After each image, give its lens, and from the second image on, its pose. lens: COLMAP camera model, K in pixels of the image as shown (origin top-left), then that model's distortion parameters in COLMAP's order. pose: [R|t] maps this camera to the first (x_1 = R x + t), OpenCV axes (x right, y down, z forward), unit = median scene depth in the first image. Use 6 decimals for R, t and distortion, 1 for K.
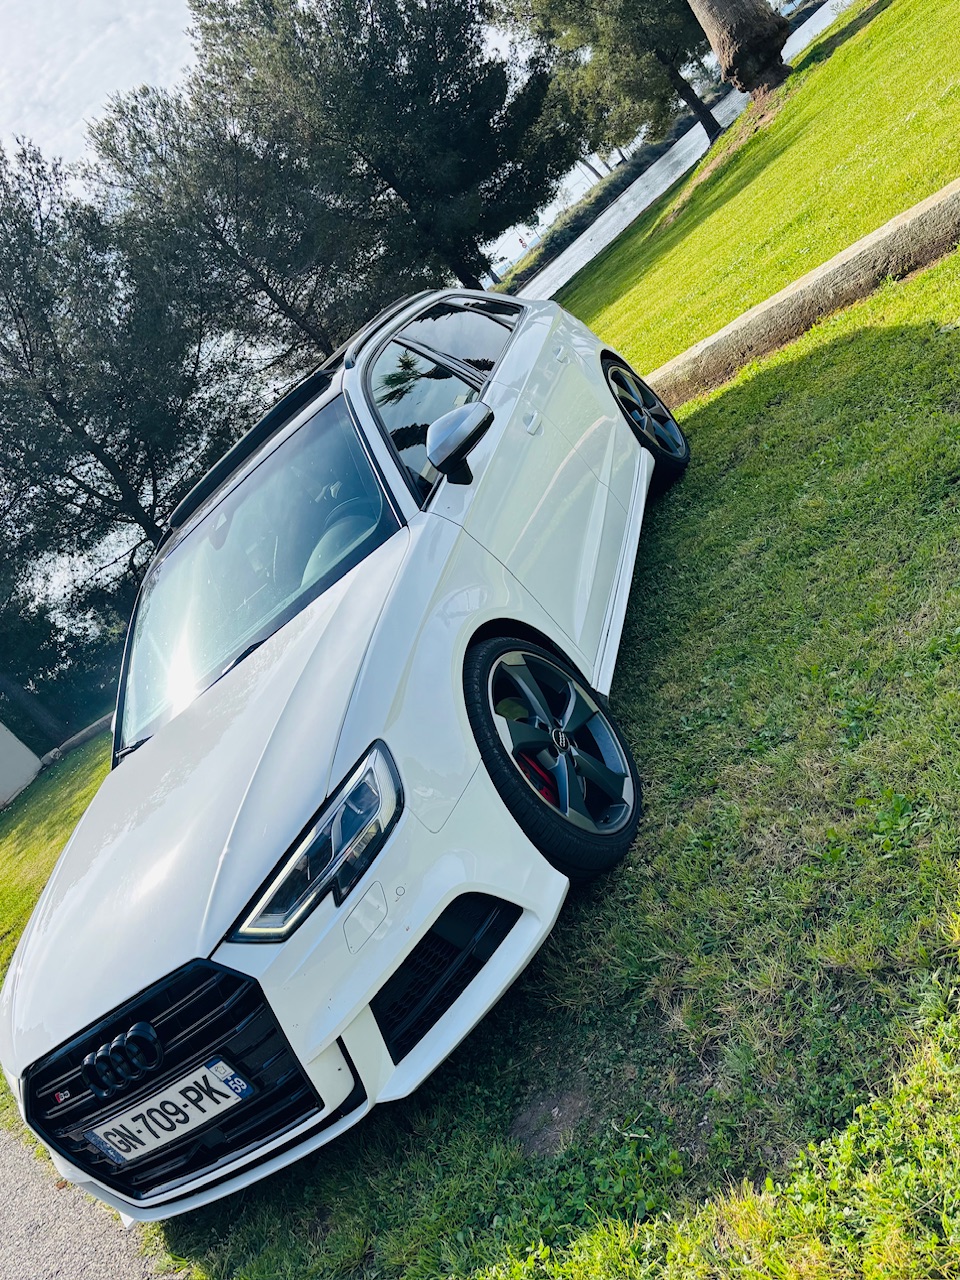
lens RADIAL K [[1052.3, 0, 480.0], [0, 1052.3, 640.0], [0, 0, 1]] dist [0.028391, 0.011328]
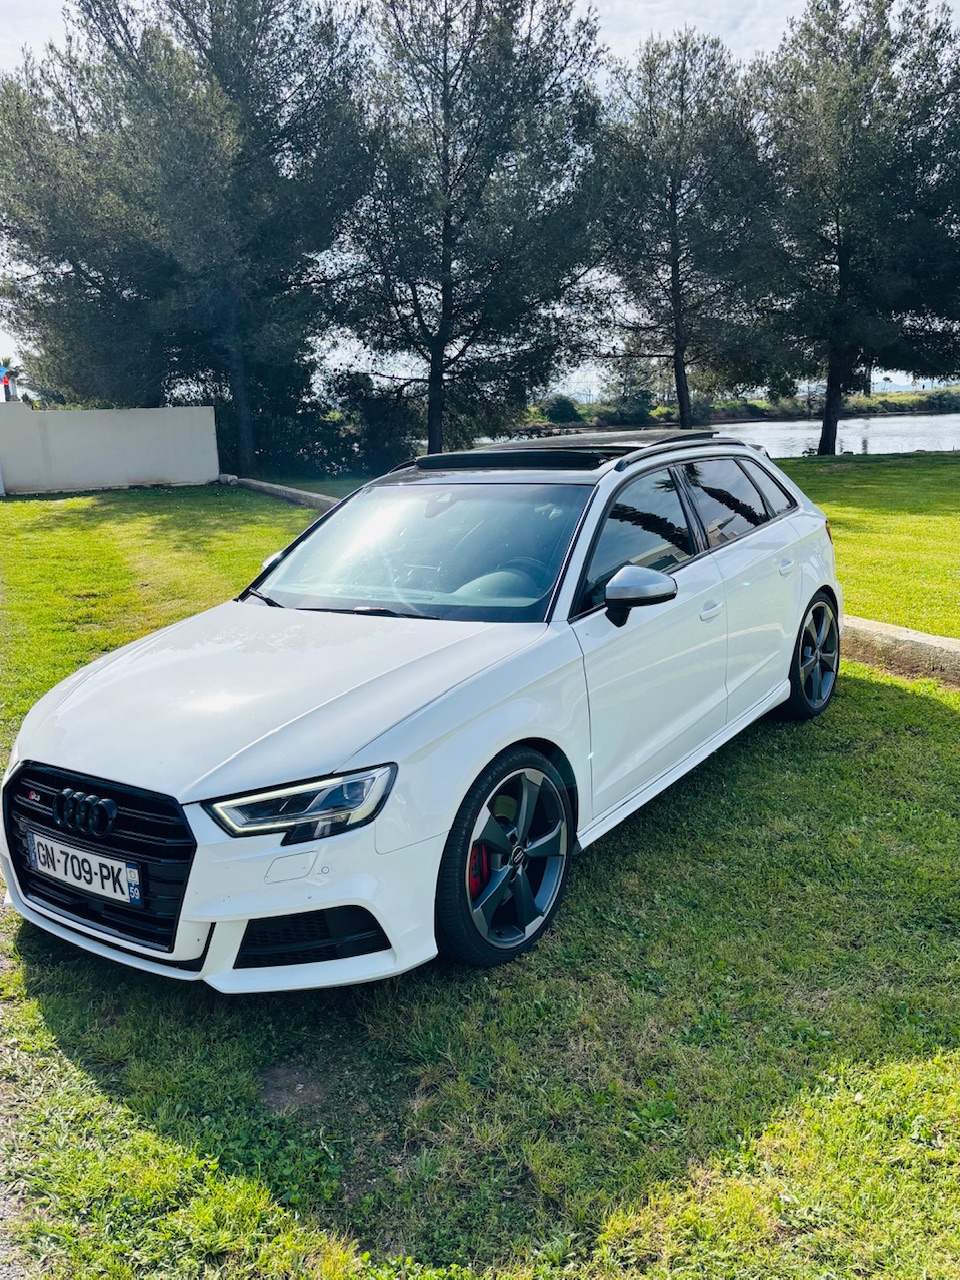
lens RADIAL K [[1031.4, 0, 481.5], [0, 1031.4, 638.0], [0, 0, 1]] dist [-0.002088, 0.059210]
pose [[0.740309, 0.664502, -0.101877, 0.002010], [-0.661528, 0.747048, 0.065572, -0.131795], [0.119680, 0.018851, 0.992634, -0.147960]]
